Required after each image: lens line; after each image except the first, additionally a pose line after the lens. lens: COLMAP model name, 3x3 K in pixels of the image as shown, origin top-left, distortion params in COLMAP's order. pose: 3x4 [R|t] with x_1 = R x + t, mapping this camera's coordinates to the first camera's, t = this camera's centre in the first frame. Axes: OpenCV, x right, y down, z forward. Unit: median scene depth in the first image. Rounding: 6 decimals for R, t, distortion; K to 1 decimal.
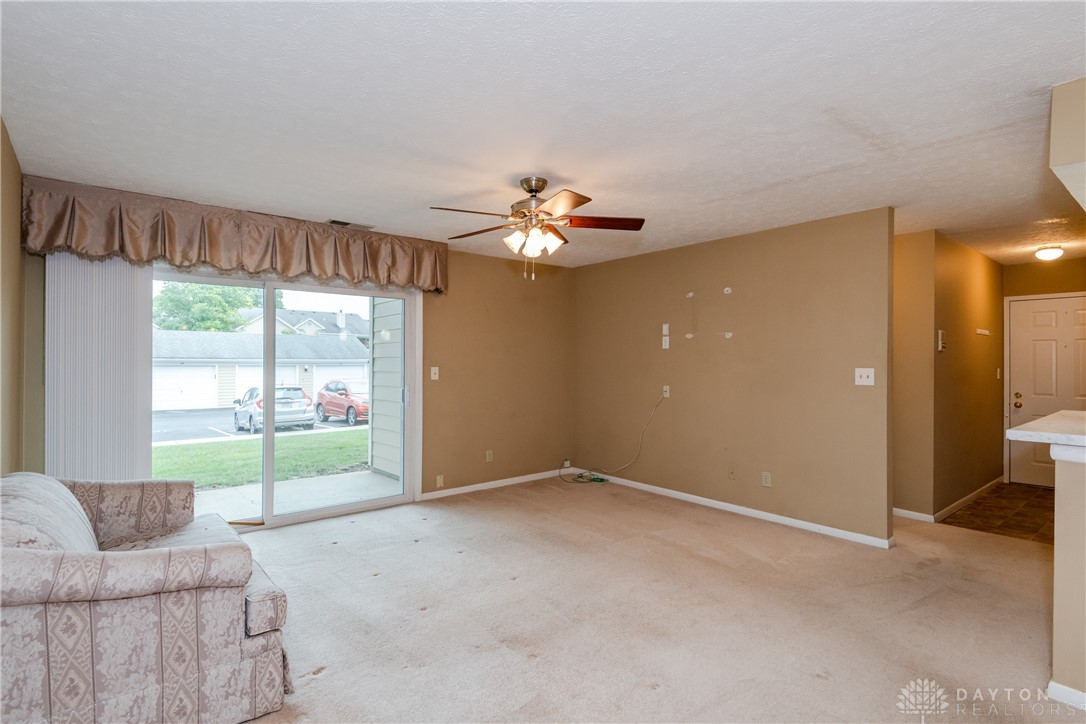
lens RADIAL K [[536.4, 0, 534.5], [0, 536.4, 358.1], [0, 0, 1]] dist [0.000893, -0.000494]
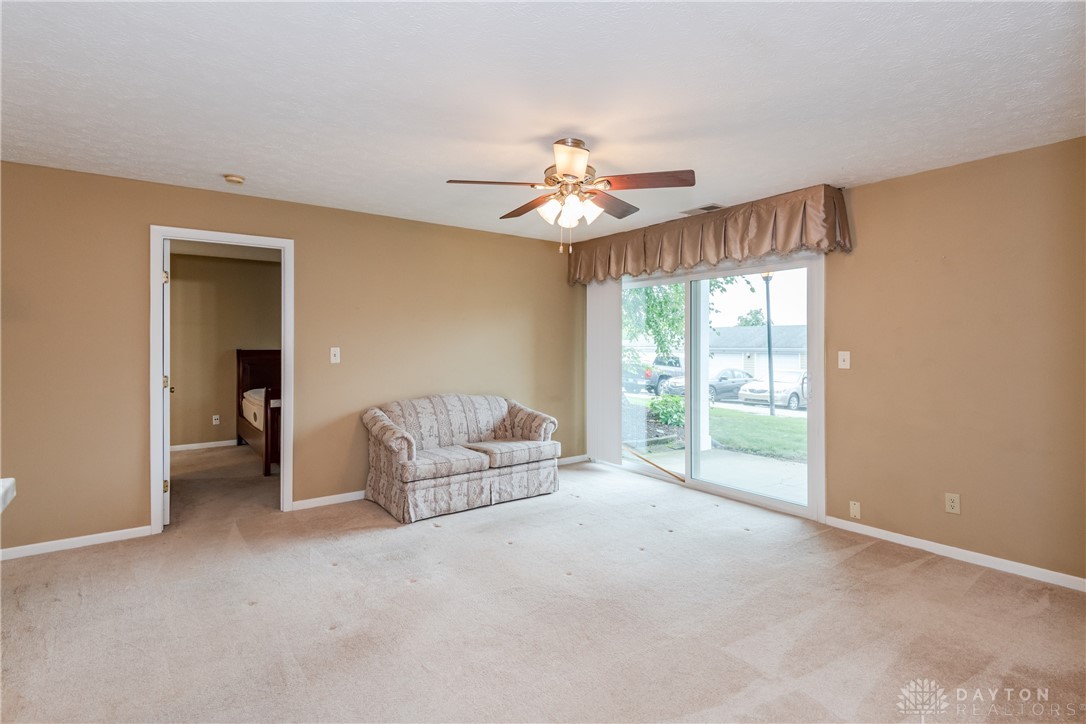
lens RADIAL K [[539.6, 0, 568.0], [0, 539.6, 342.9], [0, 0, 1]] dist [0.019702, -0.000344]
pose [[-0.009659, -0.003773, -0.999946, 0.680464], [0.003479, 0.999987, -0.003807, 0.007763], [0.999947, -0.003516, -0.009645, 0.752108]]
